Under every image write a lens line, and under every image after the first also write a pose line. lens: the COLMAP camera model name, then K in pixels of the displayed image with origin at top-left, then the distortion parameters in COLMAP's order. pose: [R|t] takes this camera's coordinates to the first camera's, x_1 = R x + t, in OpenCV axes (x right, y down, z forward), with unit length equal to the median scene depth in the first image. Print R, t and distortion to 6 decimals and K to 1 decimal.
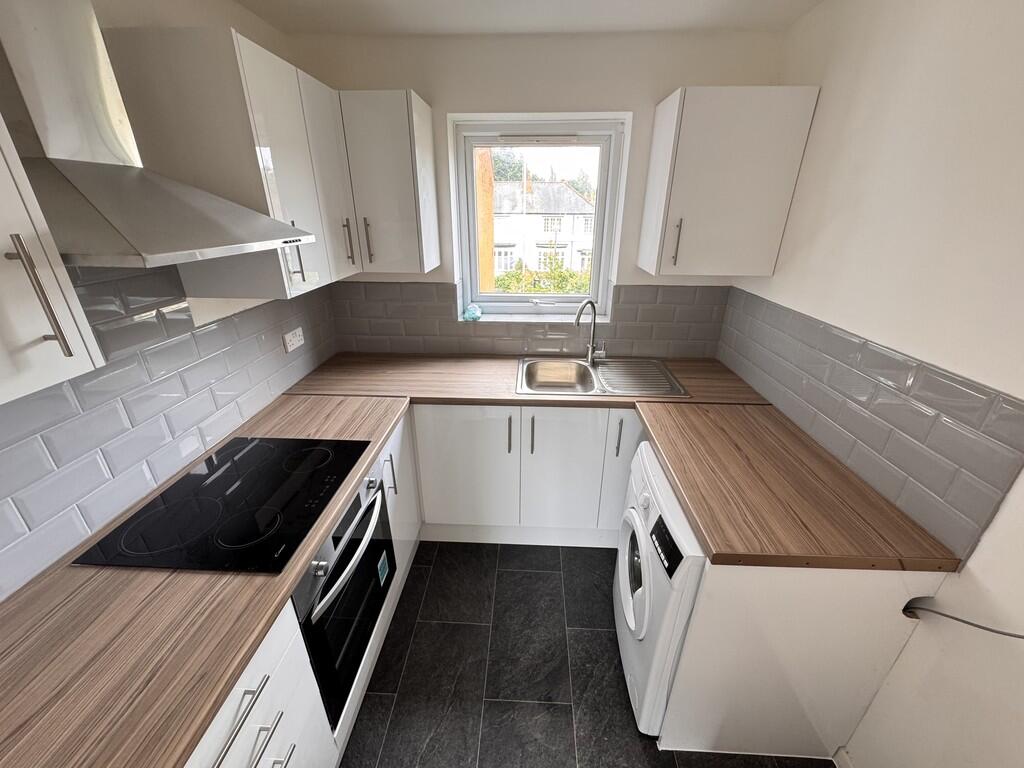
lens RADIAL K [[409.4, 0, 512.0], [0, 409.4, 384.0], [0, 0, 1]] dist [-0.000464, -0.000037]
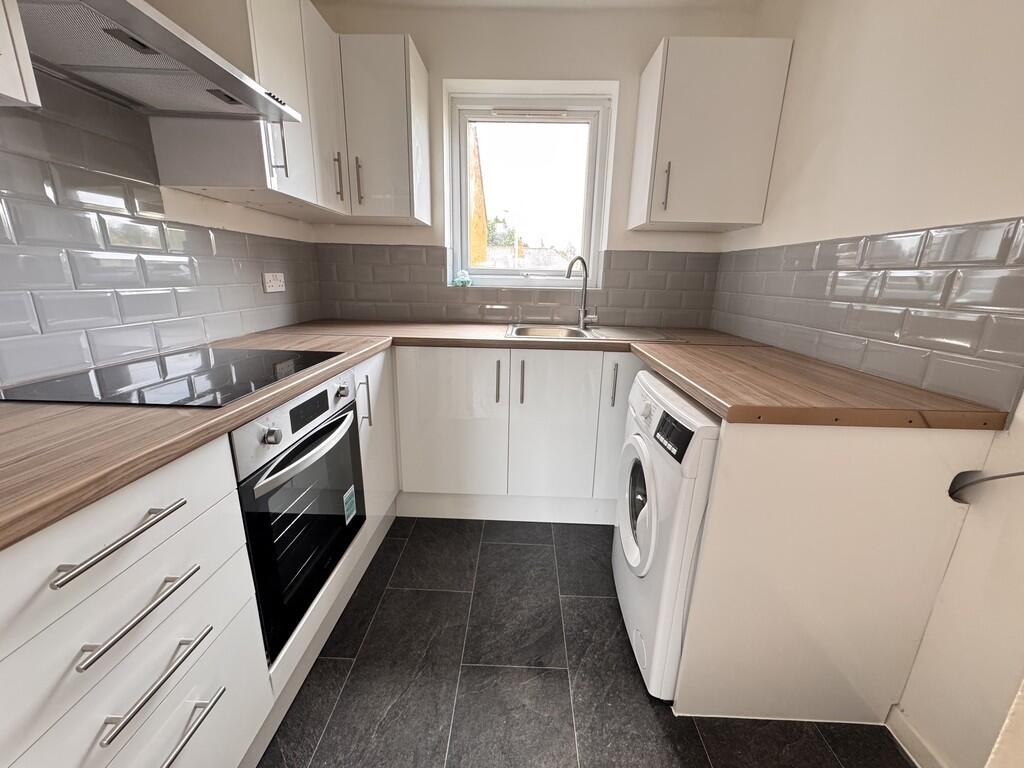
lens RADIAL K [[409.4, 0, 512.0], [0, 409.4, 384.0], [0, 0, 1]] dist [-0.000464, -0.000037]
pose [[0.999626, 0.014638, 0.023087, 0.005598], [-0.011022, 0.988679, -0.149638, 0.291802], [-0.025016, 0.149328, 0.988471, 0.083425]]
